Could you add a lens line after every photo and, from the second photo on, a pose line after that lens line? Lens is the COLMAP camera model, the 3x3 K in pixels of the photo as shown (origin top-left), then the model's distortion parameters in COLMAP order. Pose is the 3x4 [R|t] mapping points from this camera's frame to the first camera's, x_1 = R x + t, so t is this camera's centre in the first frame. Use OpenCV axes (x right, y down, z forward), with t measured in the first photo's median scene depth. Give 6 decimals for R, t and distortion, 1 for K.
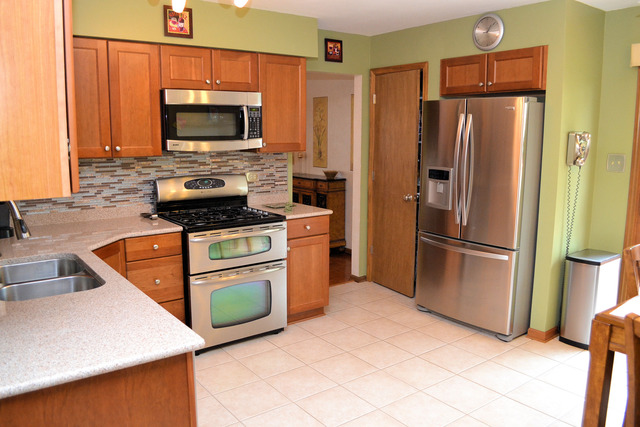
lens RADIAL K [[510.0, 0, 318.5], [0, 510.0, 212.8], [0, 0, 1]] dist [-0.082629, 0.009988]
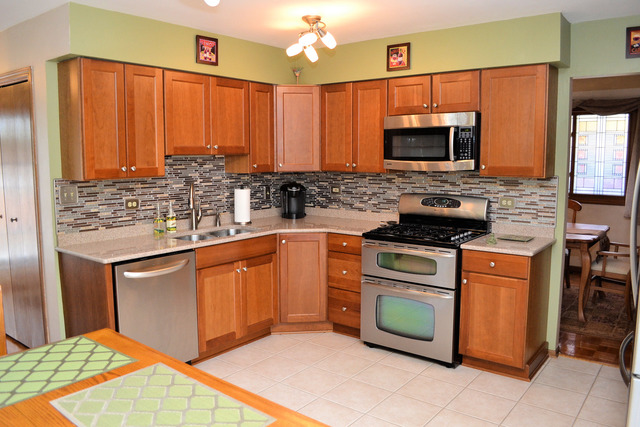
lens RADIAL K [[510.0, 0, 318.4], [0, 510.0, 214.6], [0, 0, 1]] dist [-0.082629, 0.009988]
pose [[0.261083, 0.113571, -0.958612, 0.750318], [-0.149545, 0.985825, 0.076066, -0.079017], [0.953662, 0.123496, 0.274366, 0.505835]]
